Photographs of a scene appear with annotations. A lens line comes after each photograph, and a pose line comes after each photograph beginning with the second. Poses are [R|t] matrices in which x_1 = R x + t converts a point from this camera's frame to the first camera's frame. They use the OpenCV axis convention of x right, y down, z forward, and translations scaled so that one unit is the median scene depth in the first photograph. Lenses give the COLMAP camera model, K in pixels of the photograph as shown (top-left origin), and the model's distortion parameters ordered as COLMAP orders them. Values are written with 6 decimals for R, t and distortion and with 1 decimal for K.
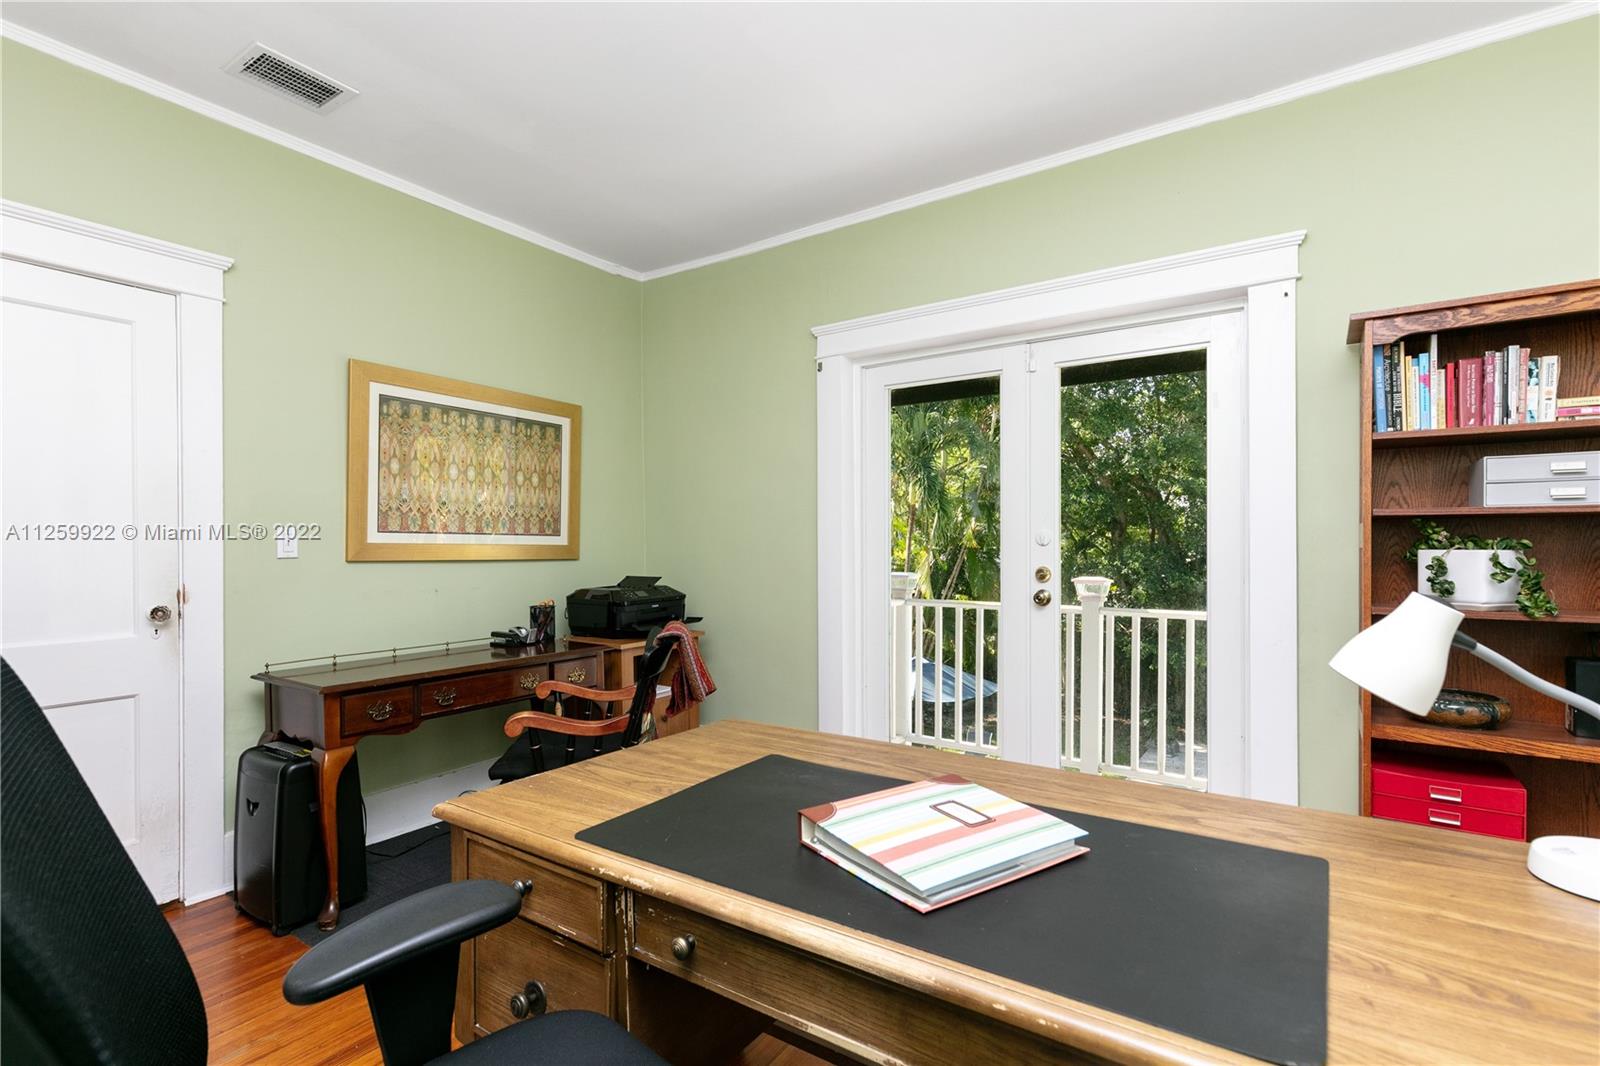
lens RADIAL K [[723.3, 0, 797.8], [0, 723.3, 548.5], [0, 0, 1]] dist [-0.000565, -0.000251]
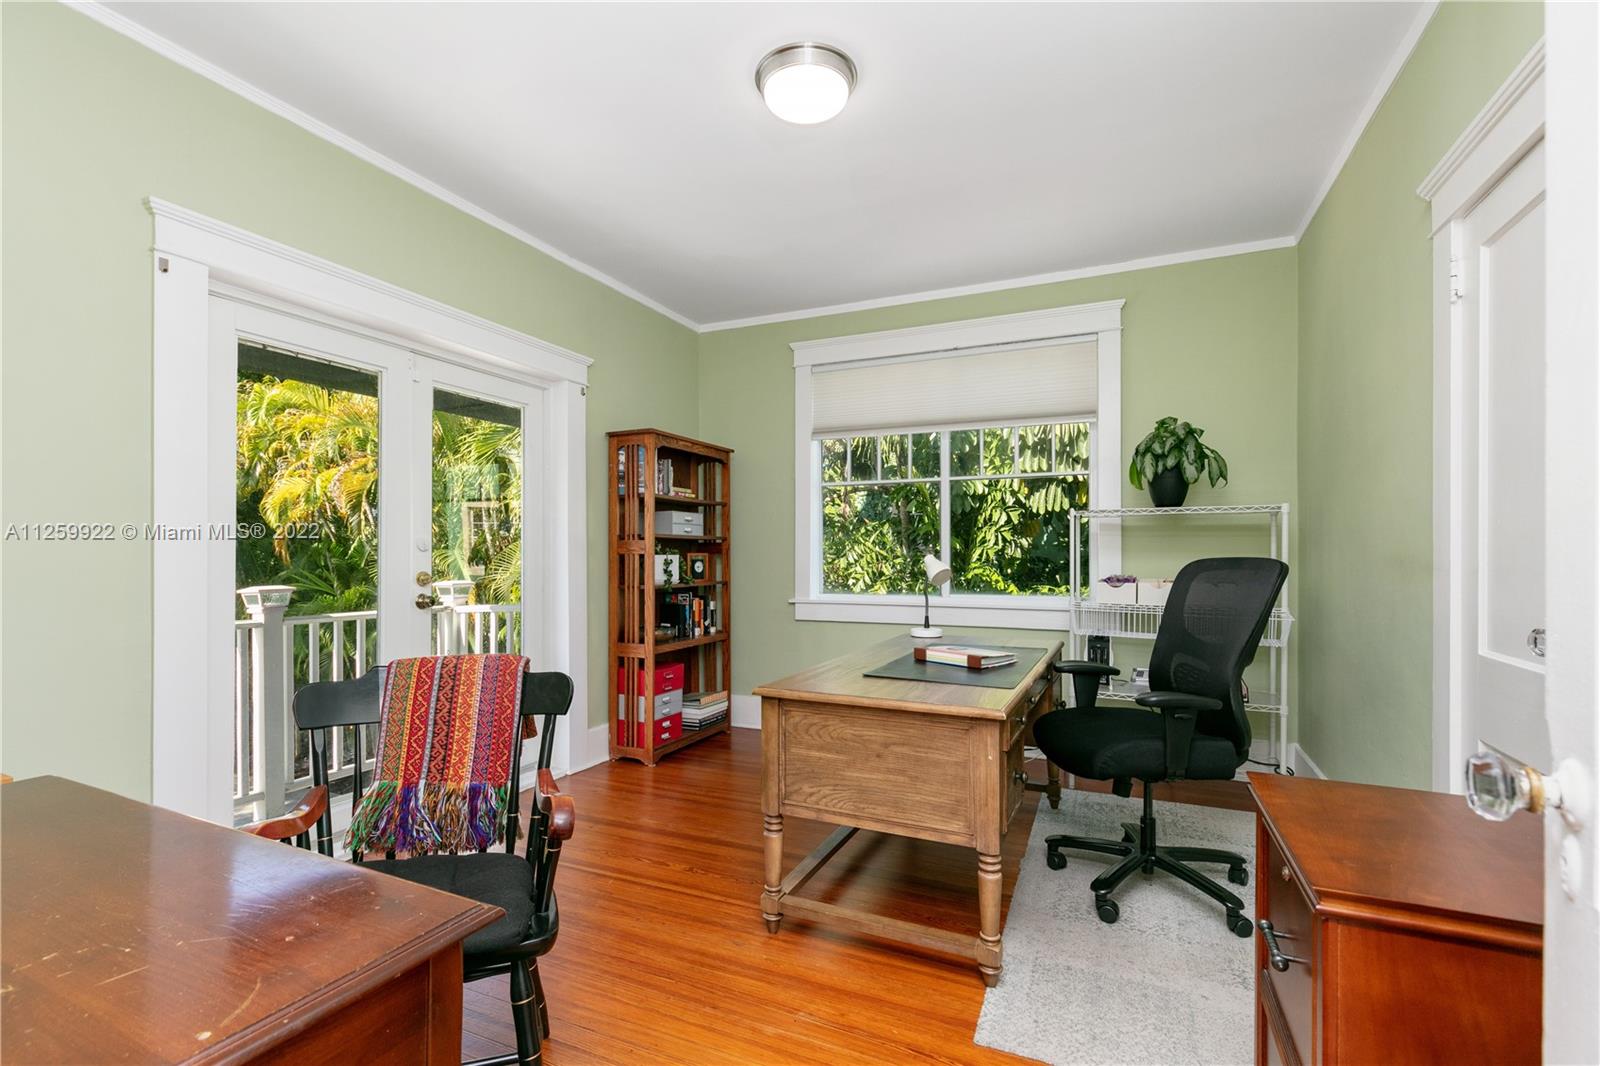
lens RADIAL K [[723.3, 0, 797.8], [0, 723.3, 548.5], [0, 0, 1]] dist [-0.000565, -0.000251]
pose [[-0.187202, 0.002114, 0.982319, -0.770862], [-0.007348, 0.999967, -0.003553, -0.007785], [-0.982294, -0.007883, -0.187180, 0.643255]]
